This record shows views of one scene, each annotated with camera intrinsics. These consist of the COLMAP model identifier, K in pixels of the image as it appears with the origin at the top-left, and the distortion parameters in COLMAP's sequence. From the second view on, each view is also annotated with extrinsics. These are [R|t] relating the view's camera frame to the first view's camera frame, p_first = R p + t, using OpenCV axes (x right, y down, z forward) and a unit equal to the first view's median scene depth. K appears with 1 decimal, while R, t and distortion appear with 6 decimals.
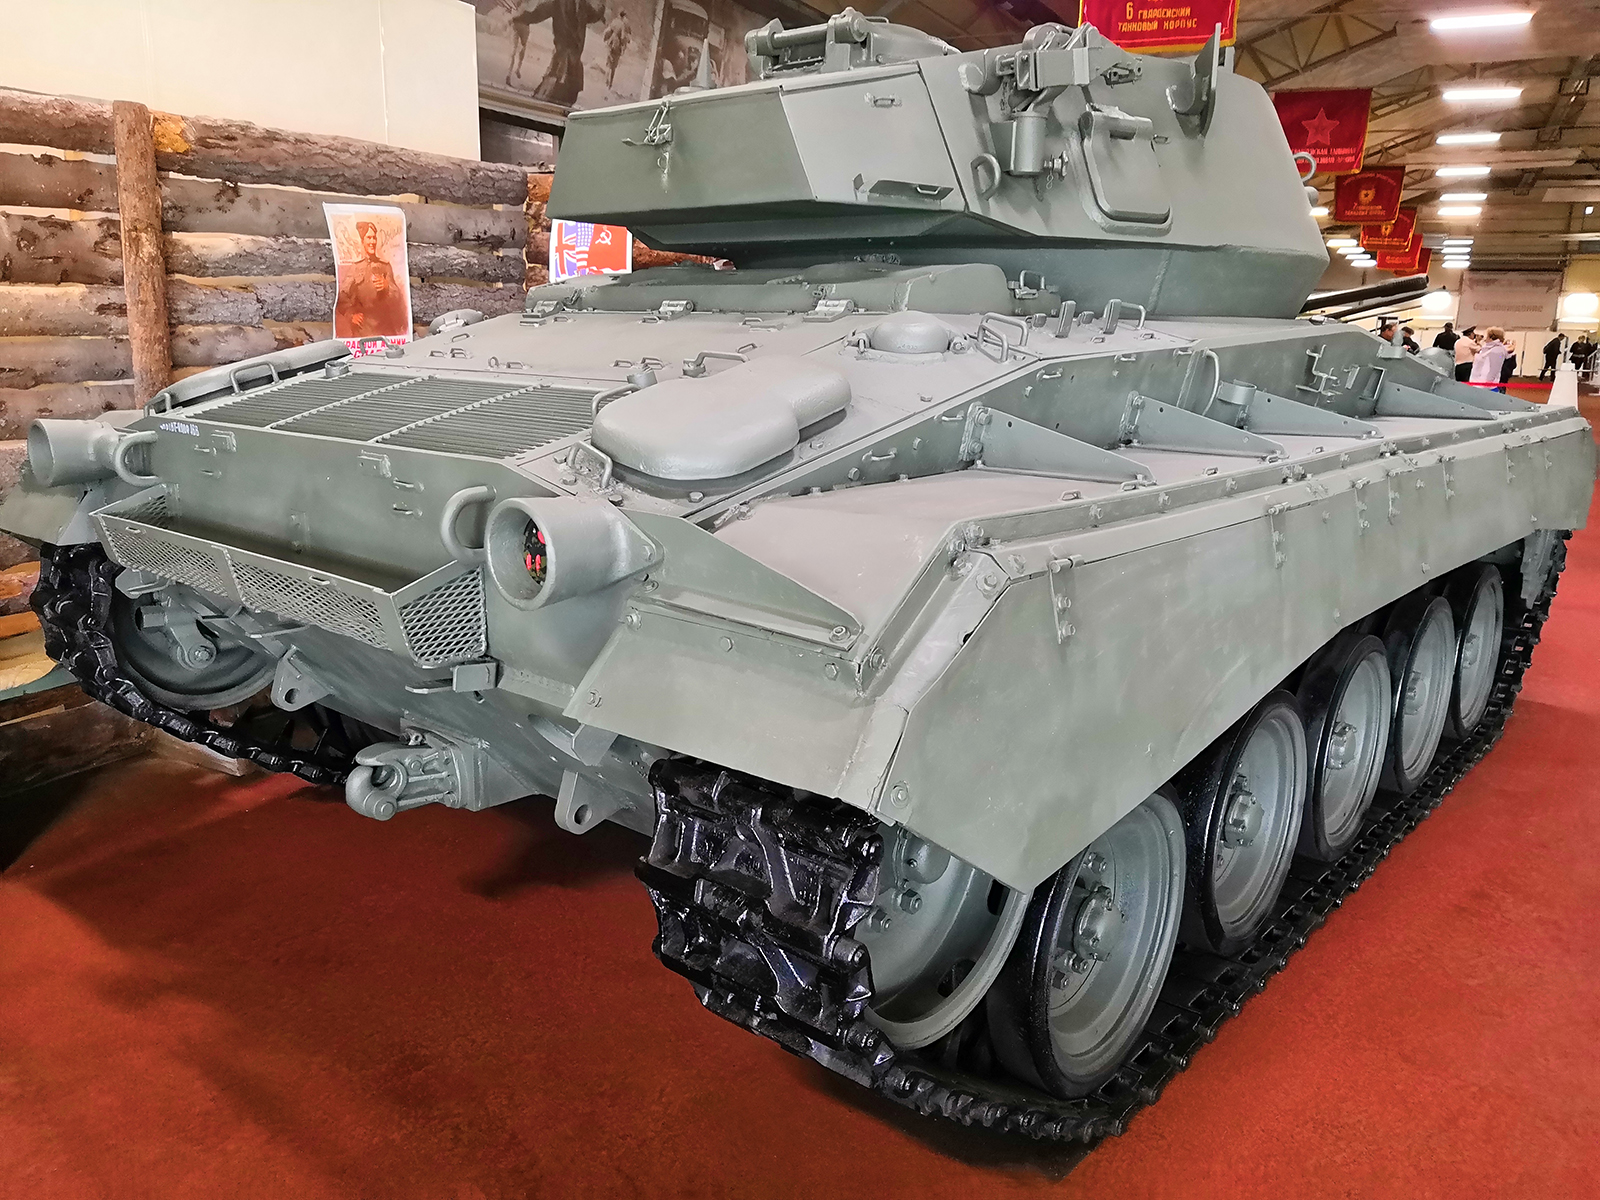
lens RADIAL K [[1260.6, 0, 794.0], [0, 1260.6, 582.6], [0, 0, 1]] dist [-0.001767, 0.003824]
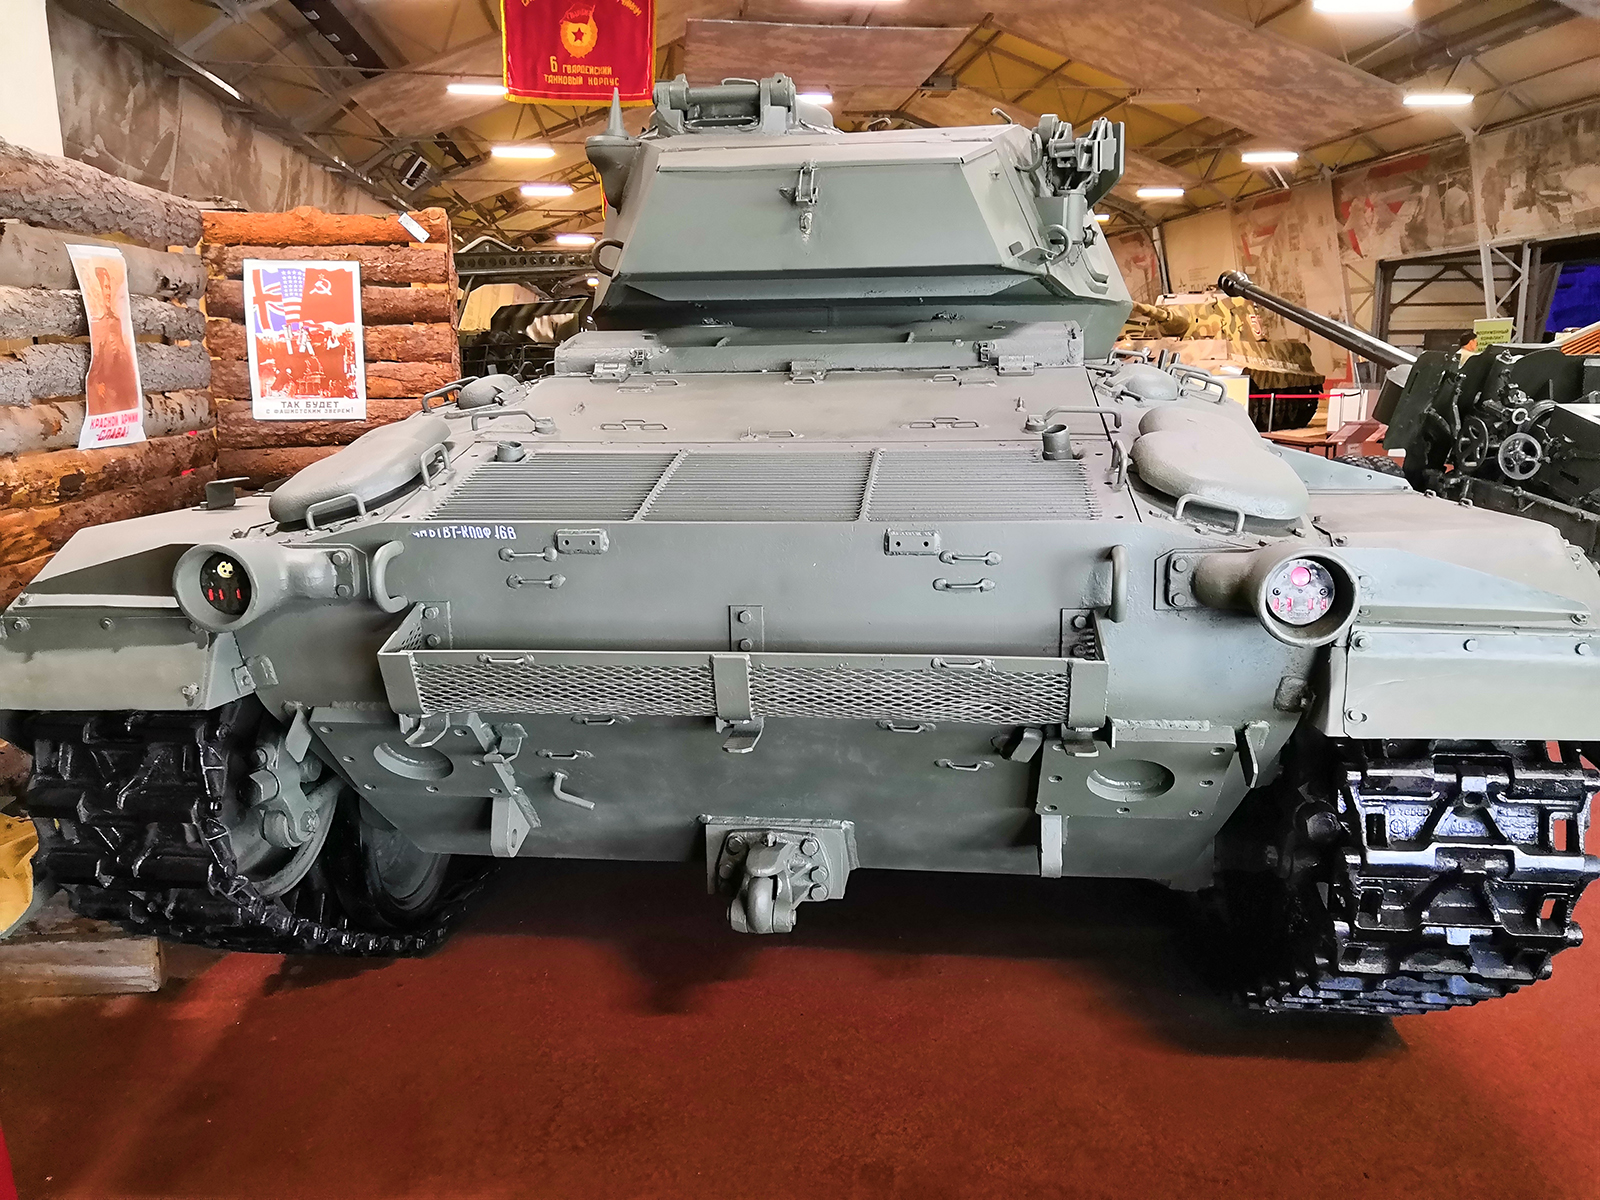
lens RADIAL K [[1253.5, 0, 801.0], [0, 1253.5, 596.3], [0, 0, 1]] dist [-0.006938, 0.015426]
pose [[0.827772, -0.131555, 0.545423, -0.467174], [0.140481, 0.989754, 0.025524, -0.045442], [-0.543193, 0.055493, 0.837772, 0.127973]]
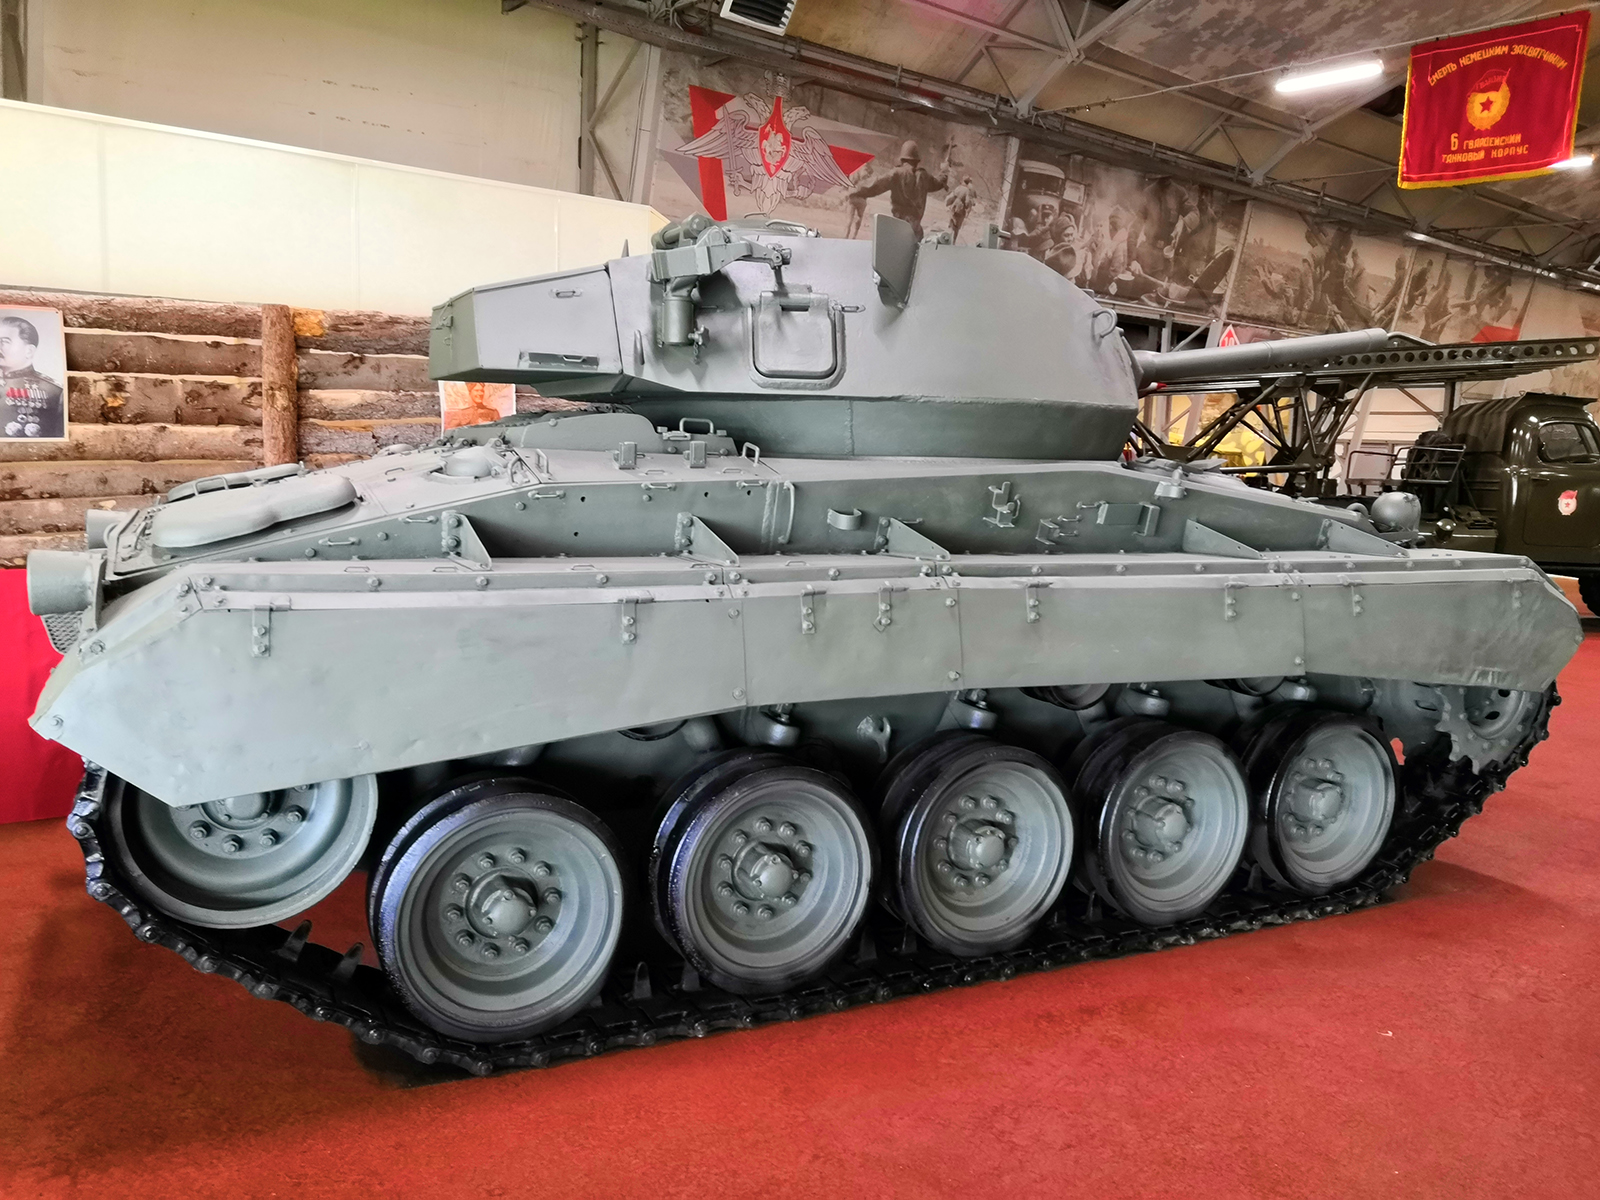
lens RADIAL K [[1280.1, 0, 793.3], [0, 1280.1, 593.7], [0, 0, 1]] dist [-0.004449, -0.002078]
pose [[0.911589, 0.056969, -0.407137, 0.565861], [-0.097466, 0.992065, -0.079413, 0.011696], [0.399383, 0.112074, 0.909908, -0.067901]]
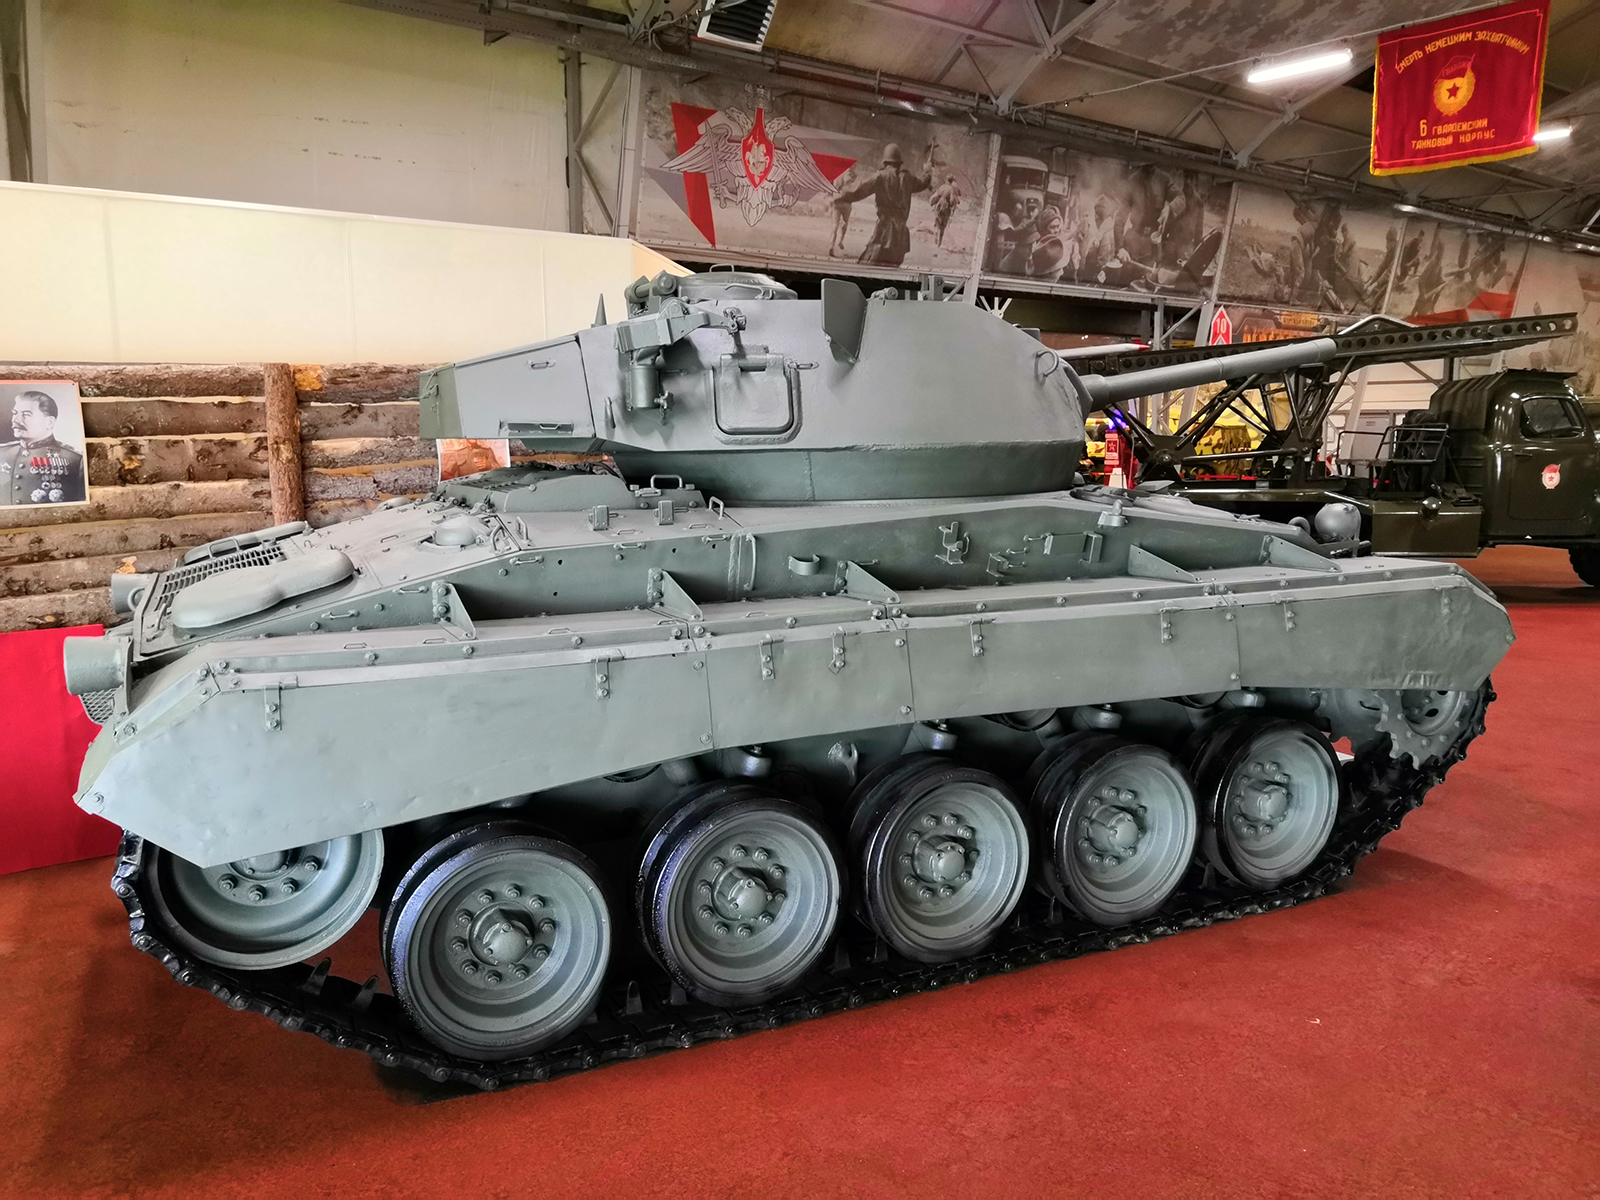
lens RADIAL K [[1287.2, 0, 790.5], [0, 1287.2, 593.7], [0, 0, 1]] dist [-0.013468, 0.001445]
pose [[0.906772, 0.024392, -0.420916, 0.628125], [-0.057443, 0.996163, -0.066021, -0.025681], [0.417691, 0.084045, 0.904694, -0.125278]]
